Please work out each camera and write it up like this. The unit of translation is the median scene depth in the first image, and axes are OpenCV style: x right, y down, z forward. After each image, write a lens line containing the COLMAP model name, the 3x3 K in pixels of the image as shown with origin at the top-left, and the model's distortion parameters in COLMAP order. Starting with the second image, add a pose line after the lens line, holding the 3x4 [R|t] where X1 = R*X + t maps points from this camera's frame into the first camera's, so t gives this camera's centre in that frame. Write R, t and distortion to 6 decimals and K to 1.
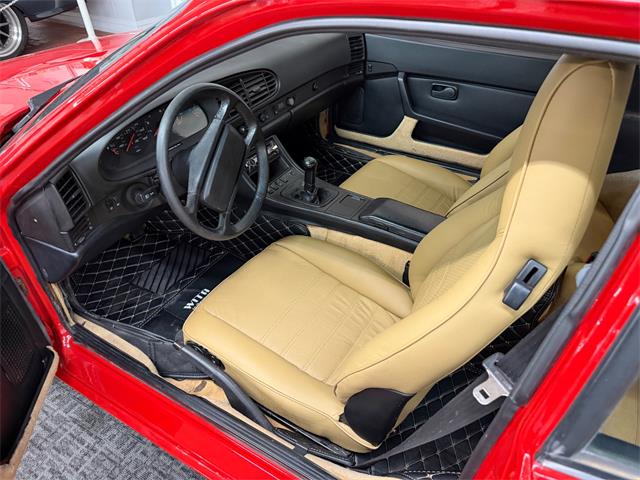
lens RADIAL K [[458.7, 0, 316.9], [0, 458.7, 238.1], [0, 0, 1]] dist [-0.000210, -0.003715]
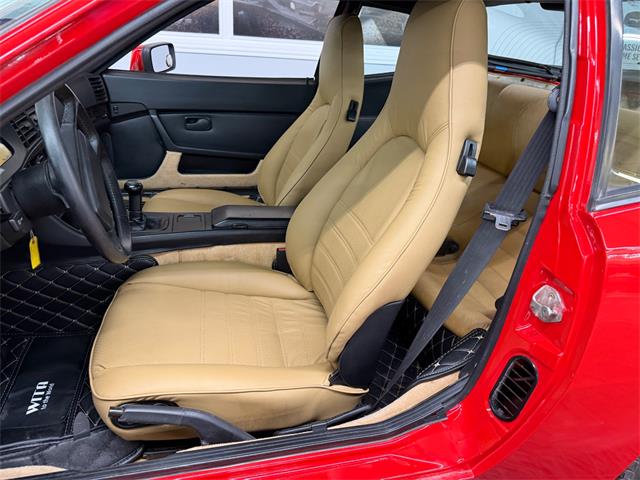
lens RADIAL K [[458.7, 0, 316.9], [0, 458.7, 238.1], [0, 0, 1]] dist [-0.000210, -0.003715]
pose [[0.701923, -0.244530, 0.668961, -0.303224], [0.366969, 0.929123, -0.045423, 0.077226], [-0.610440, 0.277372, 0.741908, 0.113211]]
